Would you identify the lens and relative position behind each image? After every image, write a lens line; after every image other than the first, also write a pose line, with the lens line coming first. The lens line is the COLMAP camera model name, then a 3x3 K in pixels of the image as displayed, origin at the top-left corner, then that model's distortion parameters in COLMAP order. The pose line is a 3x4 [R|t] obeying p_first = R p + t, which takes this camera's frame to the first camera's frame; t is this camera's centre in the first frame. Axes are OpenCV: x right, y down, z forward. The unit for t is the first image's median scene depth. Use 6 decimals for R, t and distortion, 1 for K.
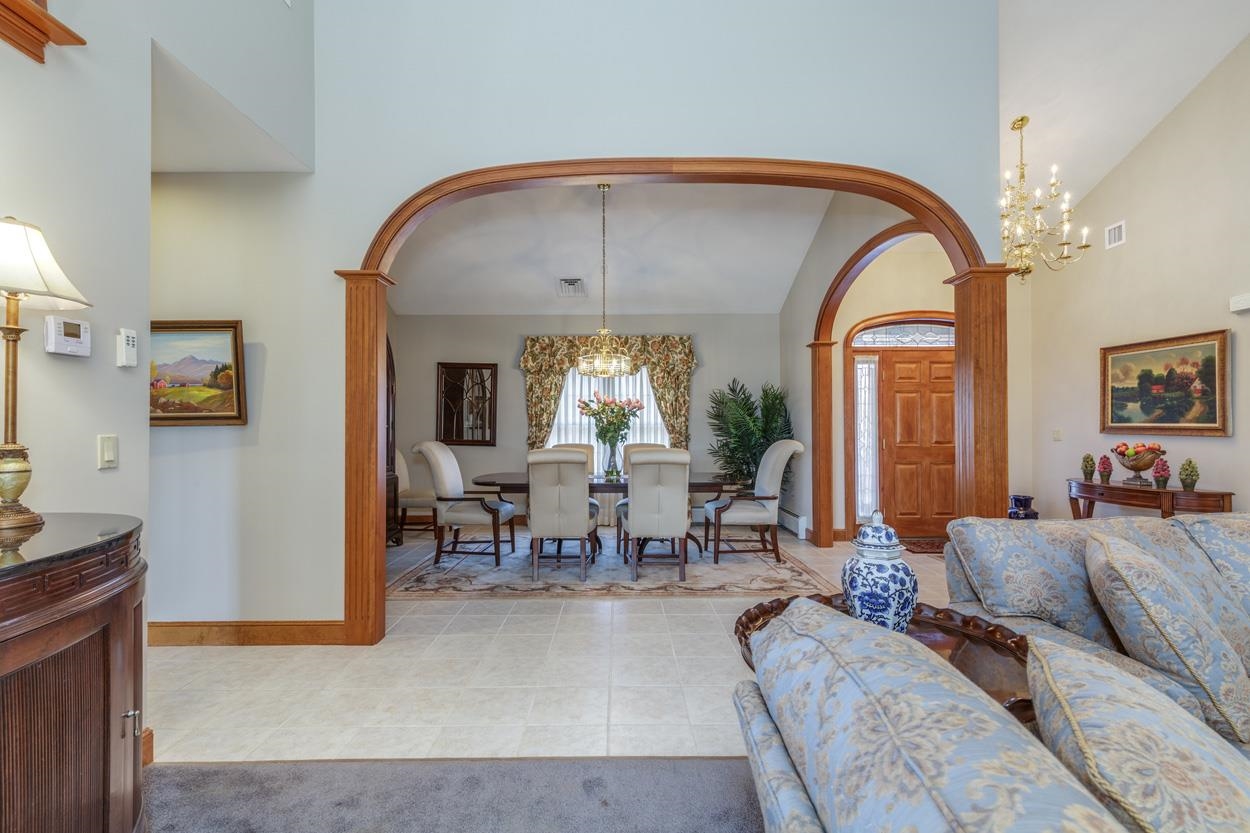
lens RADIAL K [[559.3, 0, 620.1], [0, 559.3, 423.4], [0, 0, 1]] dist [0.000959, -0.001543]
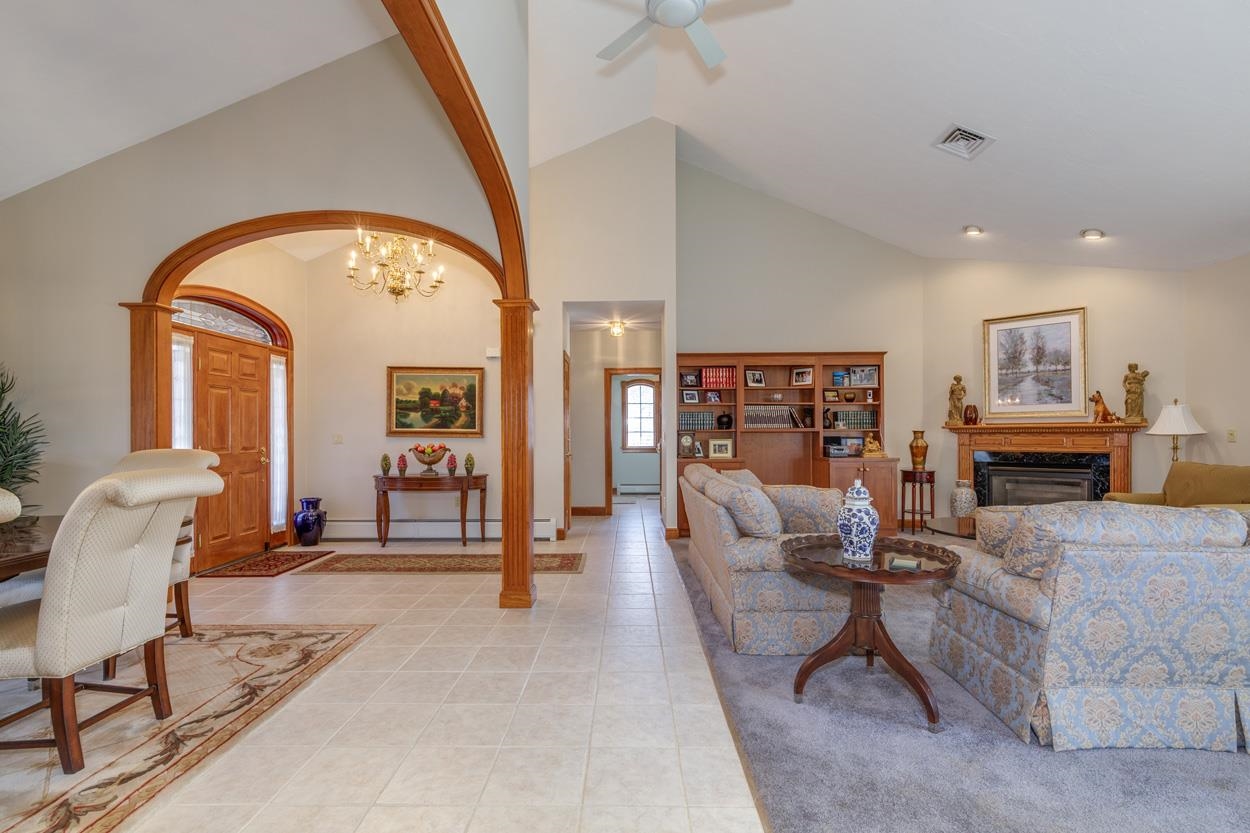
lens RADIAL K [[568.1, 0, 616.5], [0, 568.1, 430.5], [0, 0, 1]] dist [0.002976, -0.000177]
pose [[0.013849, 0.005272, 0.999890, -0.398021], [-0.008153, 0.999953, -0.005159, 0.007439], [-0.999871, -0.008081, 0.013891, 0.525879]]
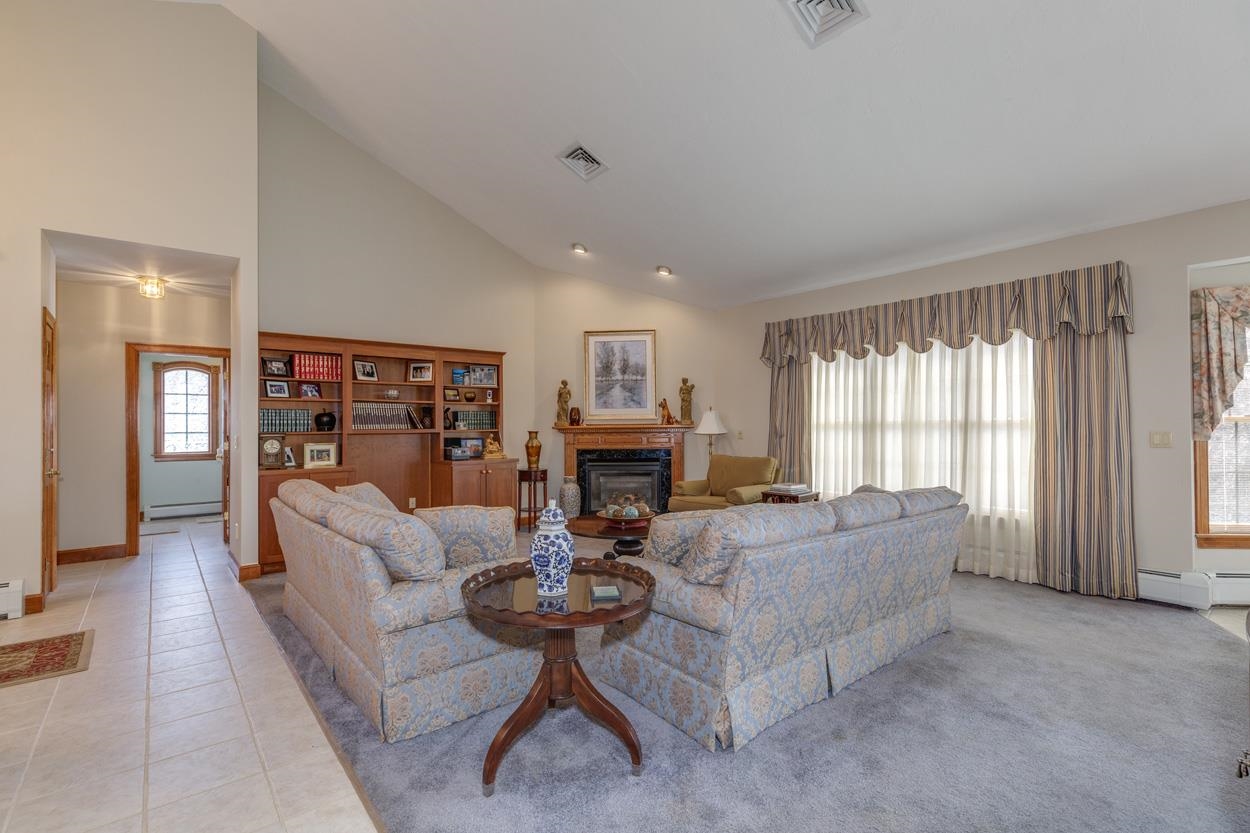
lens RADIAL K [[568.1, 0, 626.5], [0, 568.1, 420.4], [0, 0, 1]] dist [0.002976, -0.000177]
pose [[-0.644809, 0.014209, 0.764211, -0.247250], [-0.000755, 0.999815, -0.019227, -0.005258], [-0.764343, -0.012974, -0.644679, 0.553380]]
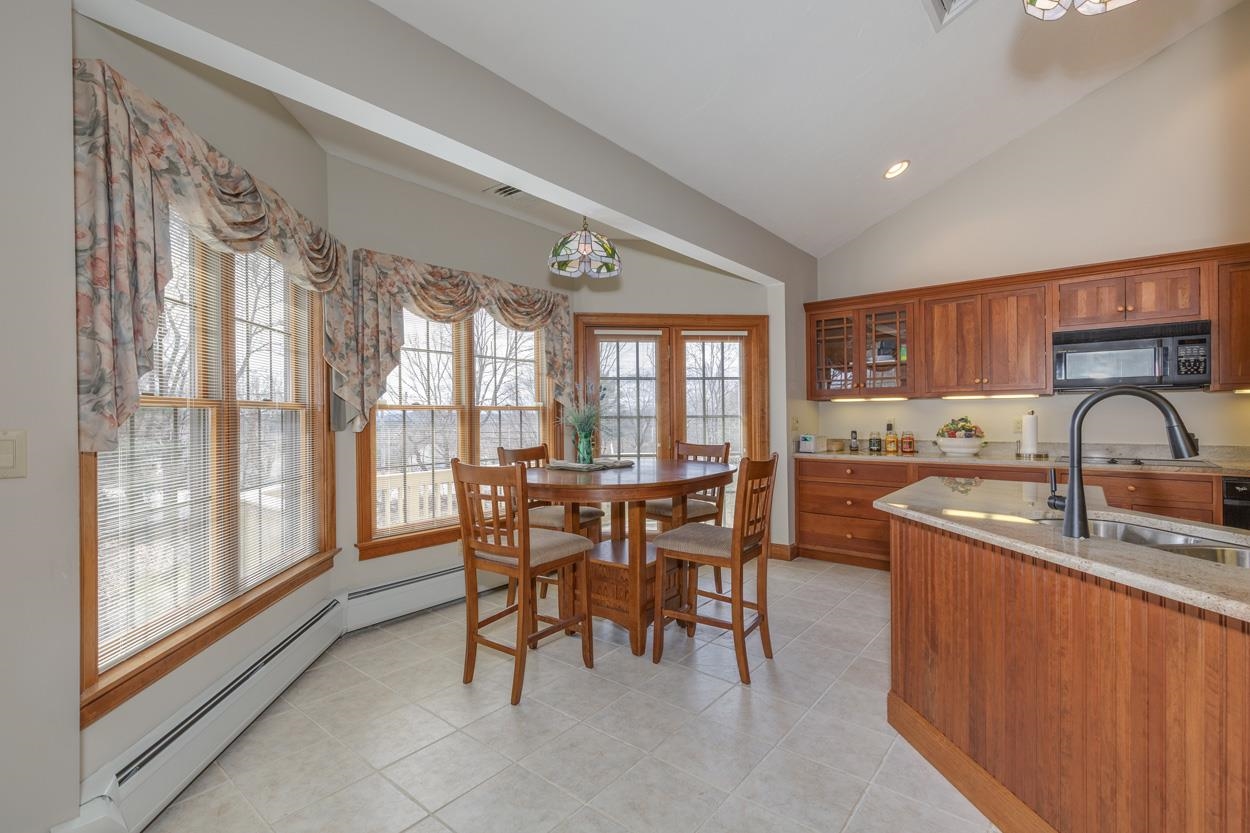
lens RADIAL K [[568.1, 0, 622.2], [0, 568.1, 416.4], [0, 0, 1]] dist [0.002976, -0.000177]
pose [[-0.633947, 0.008082, -0.773334, -0.094116], [0.019881, 0.999785, -0.005849, -0.004985], [0.773121, -0.019083, -0.633972, -0.188041]]
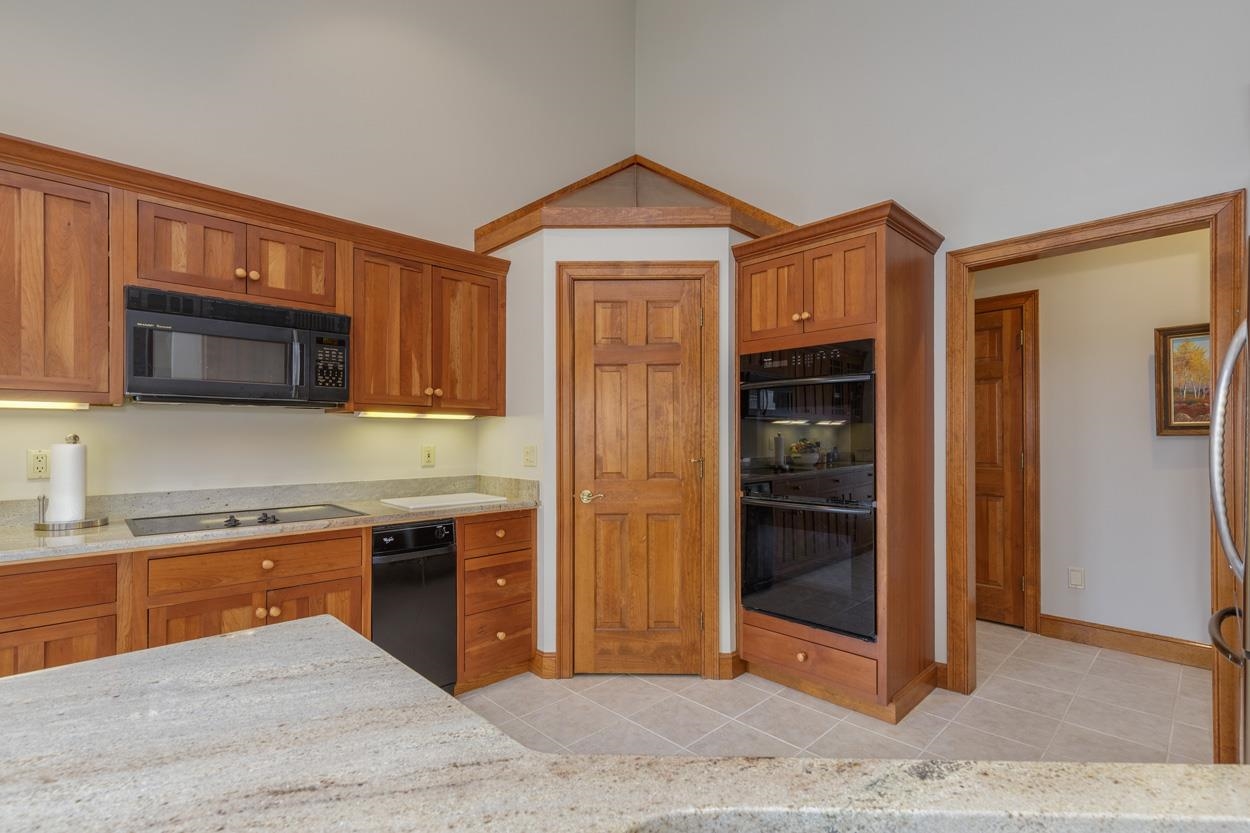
lens RADIAL K [[568.1, 0, 619.9], [0, 568.1, 432.5], [0, 0, 1]] dist [0.002976, -0.000177]
pose [[0.685385, -0.001322, -0.728180, -0.558296], [0.007067, 0.999963, 0.004837, -0.007203], [0.728147, -0.008461, 0.685369, -0.249522]]
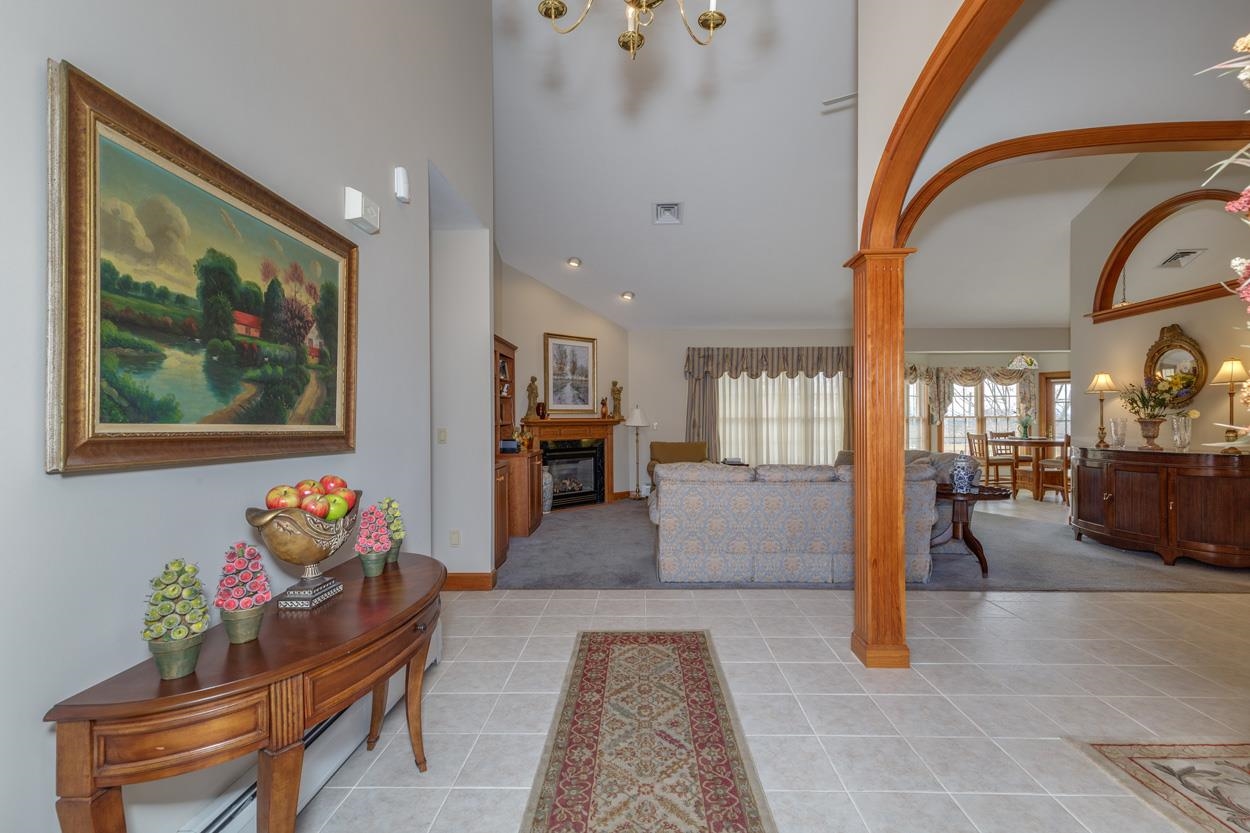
lens RADIAL K [[568.1, 0, 638.0], [0, 568.1, 419.6], [0, 0, 1]] dist [0.002976, -0.000177]
pose [[-0.999918, 0.006553, 0.011002, 0.698618], [0.006409, 0.999895, -0.013021, 0.003134], [-0.011086, -0.012950, -0.999855, 1.311746]]
